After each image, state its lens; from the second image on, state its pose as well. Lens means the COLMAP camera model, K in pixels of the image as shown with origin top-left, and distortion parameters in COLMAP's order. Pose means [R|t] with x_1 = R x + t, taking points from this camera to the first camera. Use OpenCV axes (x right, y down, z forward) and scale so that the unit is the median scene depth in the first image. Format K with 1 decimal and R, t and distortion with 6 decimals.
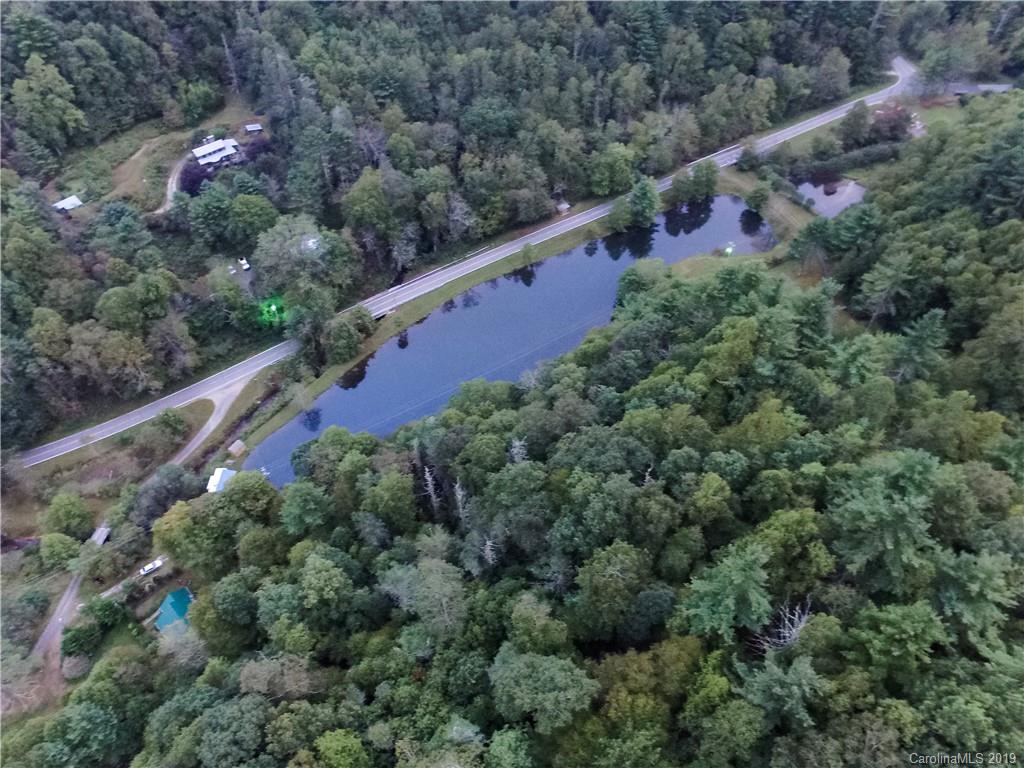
lens RADIAL K [[701.2, 0, 509.6], [0, 701.2, 391.5], [0, 0, 1]] dist [-0.122958, 0.093251]
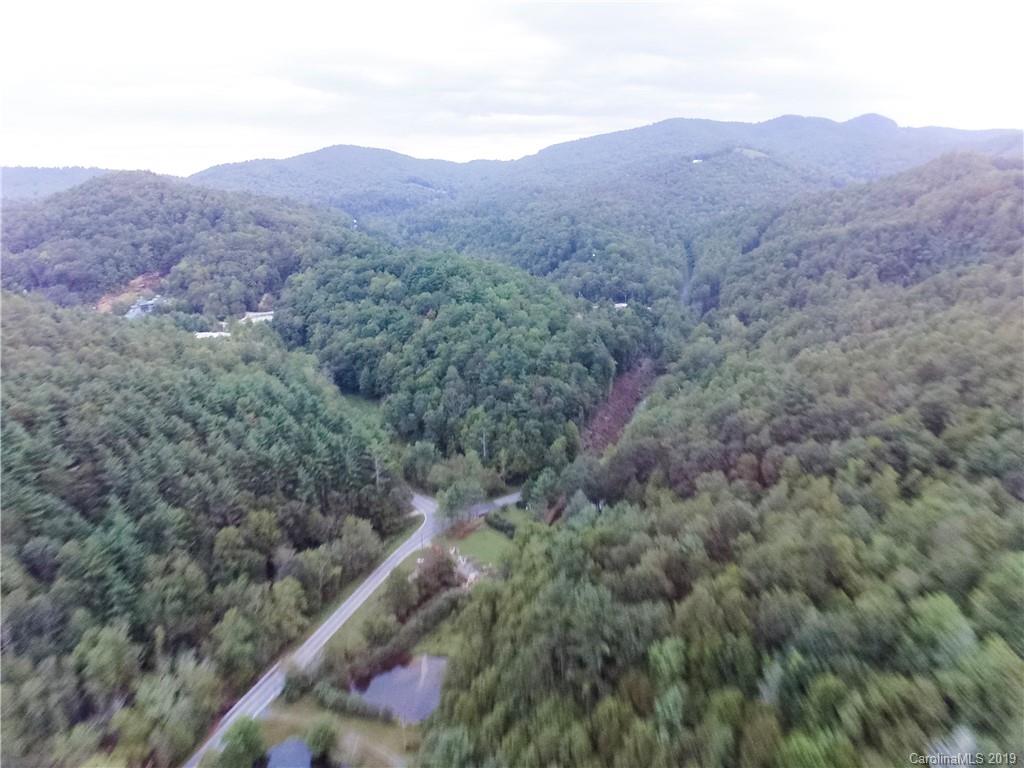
lens RADIAL K [[701.2, 0, 509.6], [0, 701.2, 391.5], [0, 0, 1]] dist [-0.122958, 0.093251]
pose [[0.800021, -0.176328, 0.573477, 0.152089], [0.454717, 0.801762, -0.387827, -0.188692], [-0.391407, 0.571039, 0.721606, 0.141294]]
